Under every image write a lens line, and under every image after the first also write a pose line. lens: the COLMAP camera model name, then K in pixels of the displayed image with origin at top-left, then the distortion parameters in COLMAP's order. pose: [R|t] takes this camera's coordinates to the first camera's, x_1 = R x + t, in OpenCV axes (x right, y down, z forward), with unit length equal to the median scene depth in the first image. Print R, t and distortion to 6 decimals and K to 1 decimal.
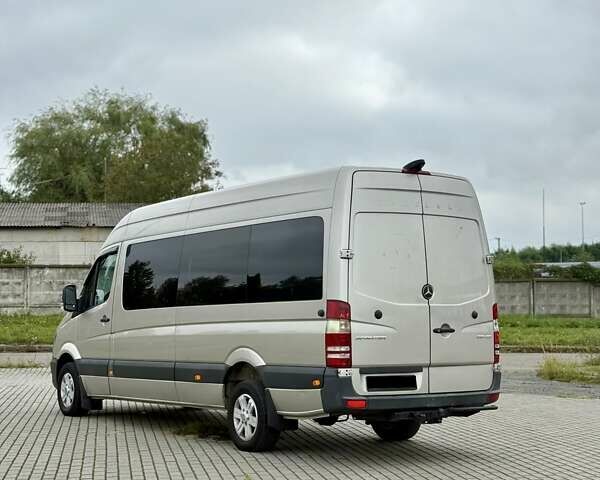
lens RADIAL K [[1062.3, 0, 300.0], [0, 1062.3, 240.0], [0, 0, 1]] dist [0.024982, 0.036143]
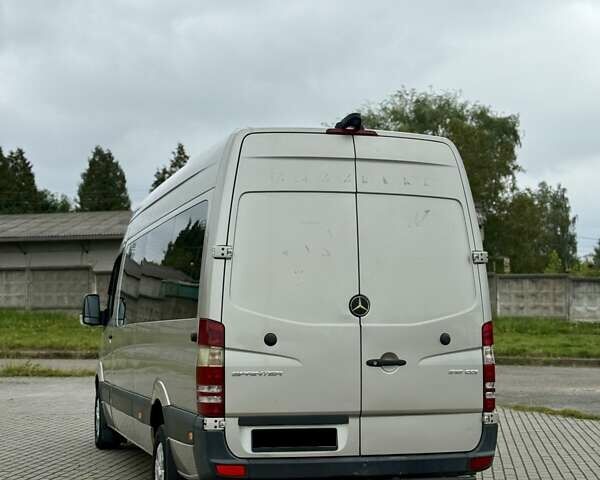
lens RADIAL K [[1062.3, 0, 300.0], [0, 1062.3, 240.0], [0, 0, 1]] dist [0.024982, 0.036143]
pose [[0.948643, -0.020616, -0.315675, 0.297036], [0.020239, 0.999785, -0.004474, 0.008720], [0.315699, -0.002145, 0.948857, 0.338505]]
